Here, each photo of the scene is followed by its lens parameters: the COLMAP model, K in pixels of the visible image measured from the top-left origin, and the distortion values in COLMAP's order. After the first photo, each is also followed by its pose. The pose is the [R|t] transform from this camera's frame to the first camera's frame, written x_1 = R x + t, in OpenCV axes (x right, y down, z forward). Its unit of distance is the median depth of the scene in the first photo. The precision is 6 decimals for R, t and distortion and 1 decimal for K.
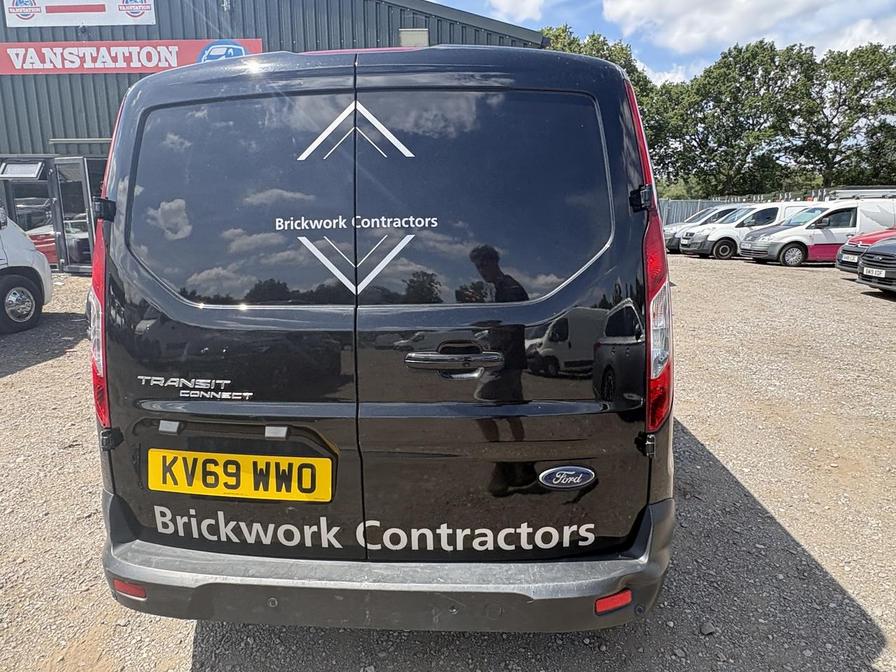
lens RADIAL K [[572.2, 0, 449.1], [0, 572.2, 333.9], [0, 0, 1]] dist [-0.000909, 0.002611]
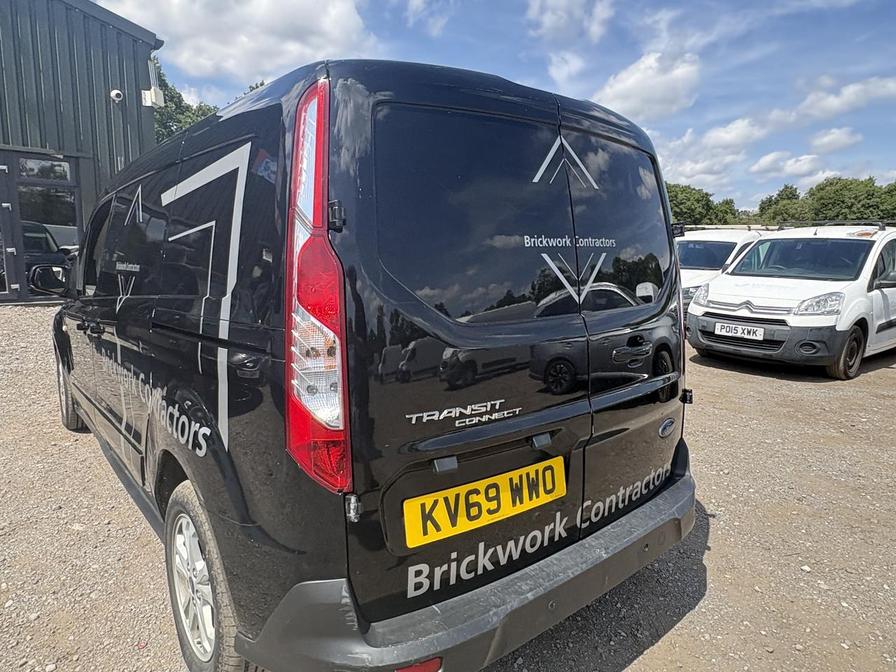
lens RADIAL K [[572.2, 0, 452.1], [0, 572.2, 339.0], [0, 0, 1]] dist [-0.000909, 0.002611]
pose [[0.710213, -0.092097, 0.697936, -1.084256], [0.112638, 0.993499, 0.016479, -0.045088], [-0.694917, 0.066910, 0.715970, 0.342791]]
